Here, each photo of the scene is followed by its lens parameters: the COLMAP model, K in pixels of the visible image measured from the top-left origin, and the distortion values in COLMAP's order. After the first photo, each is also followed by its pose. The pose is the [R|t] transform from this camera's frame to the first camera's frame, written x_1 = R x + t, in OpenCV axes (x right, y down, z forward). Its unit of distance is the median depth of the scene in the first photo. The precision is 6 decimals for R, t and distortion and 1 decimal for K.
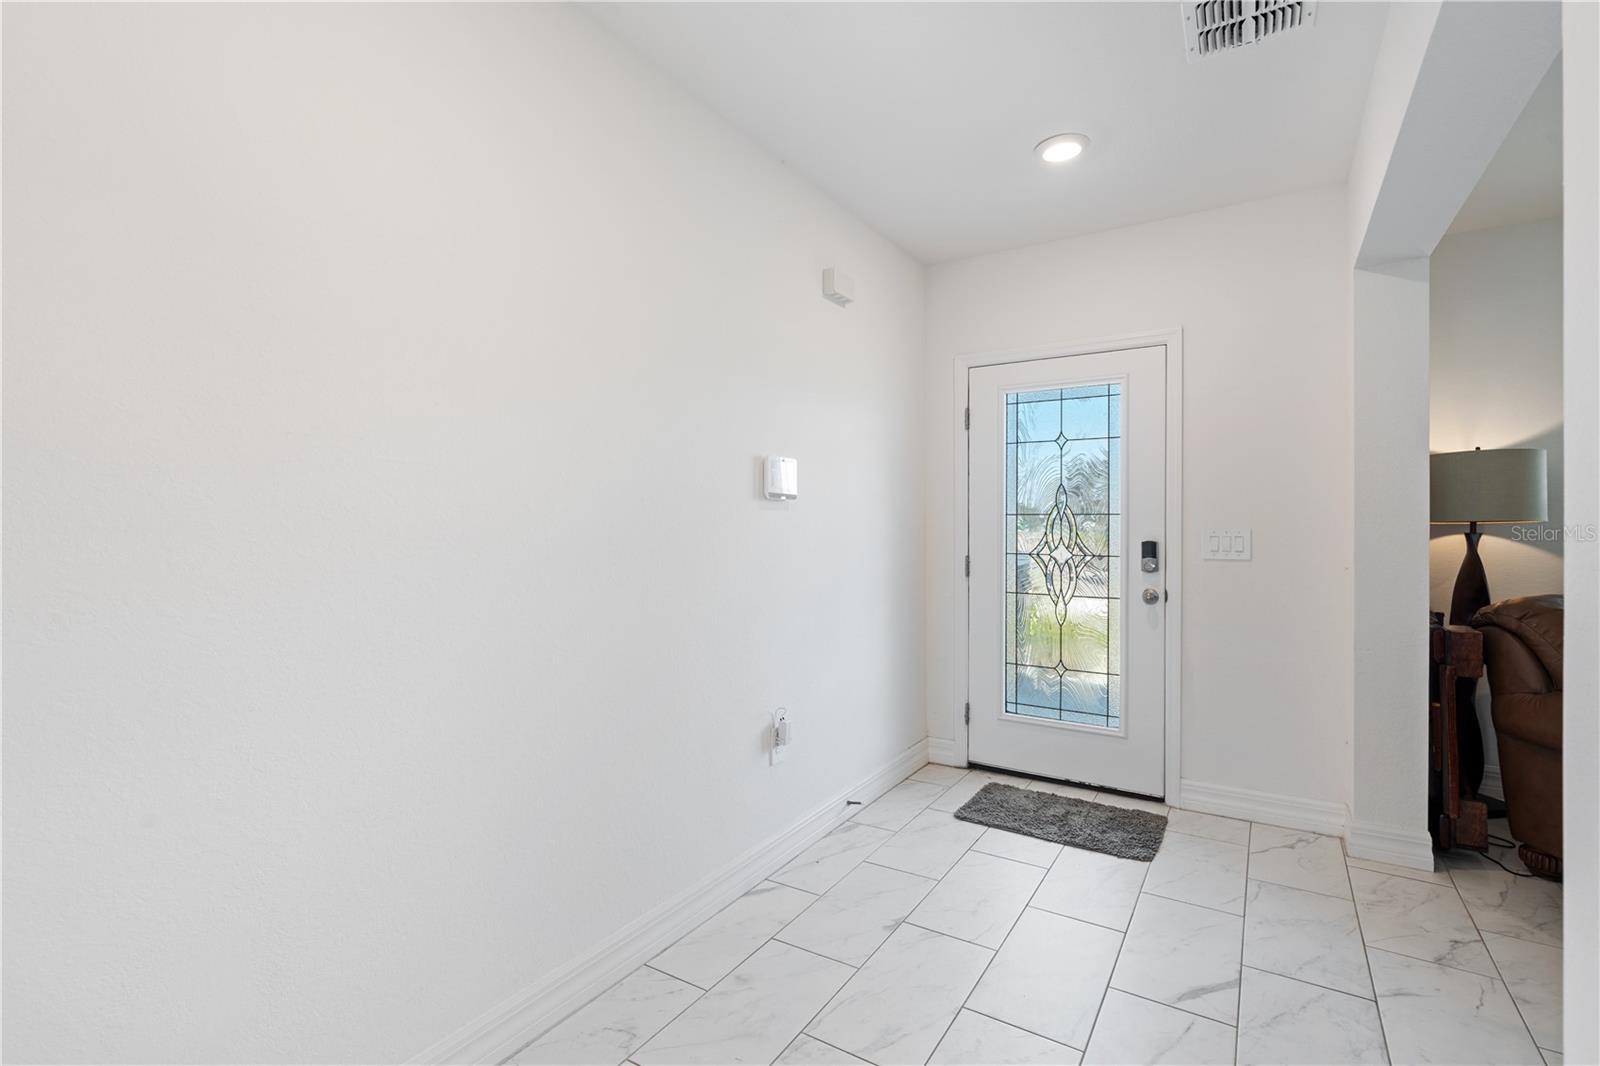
lens RADIAL K [[731.4, 0, 788.6], [0, 731.4, 537.4], [0, 0, 1]] dist [-0.010306, 0.003871]
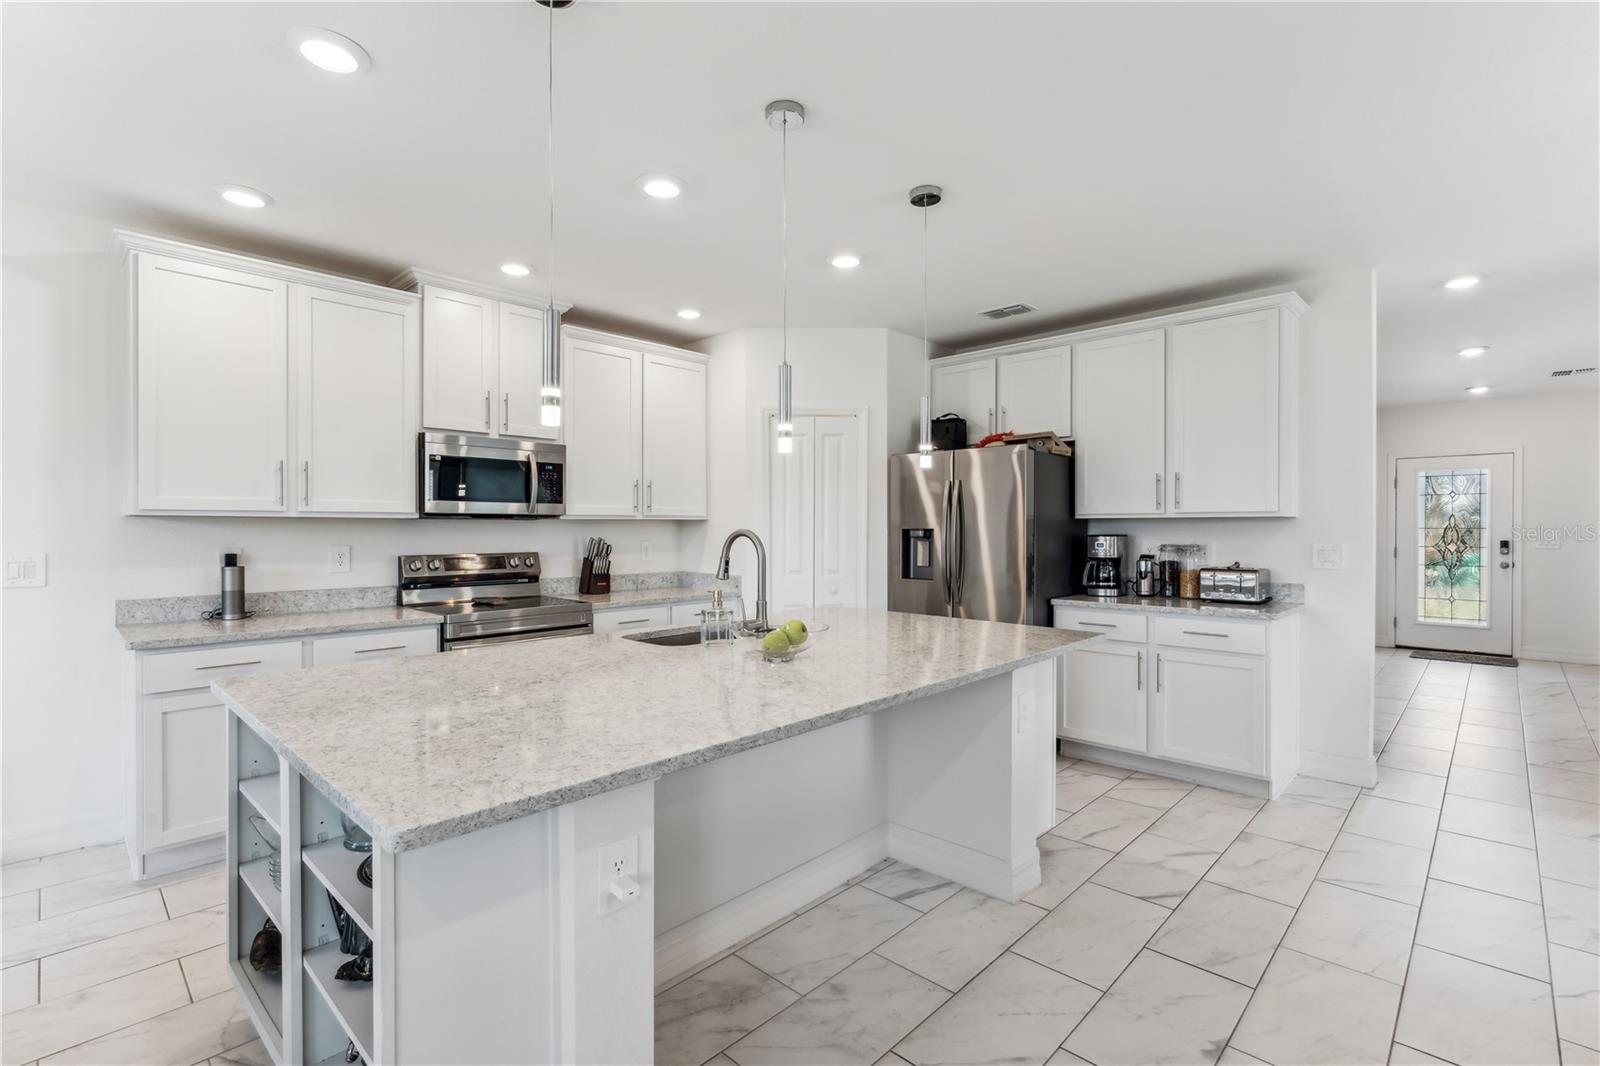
lens RADIAL K [[731.4, 0, 799.4], [0, 731.4, 532.0], [0, 0, 1]] dist [-0.010306, 0.003871]
pose [[0.978259, 0.000232, -0.207385, -1.159805], [-0.000636, 0.999998, -0.001885, -0.015302], [0.207384, 0.001976, 0.978258, -1.630894]]
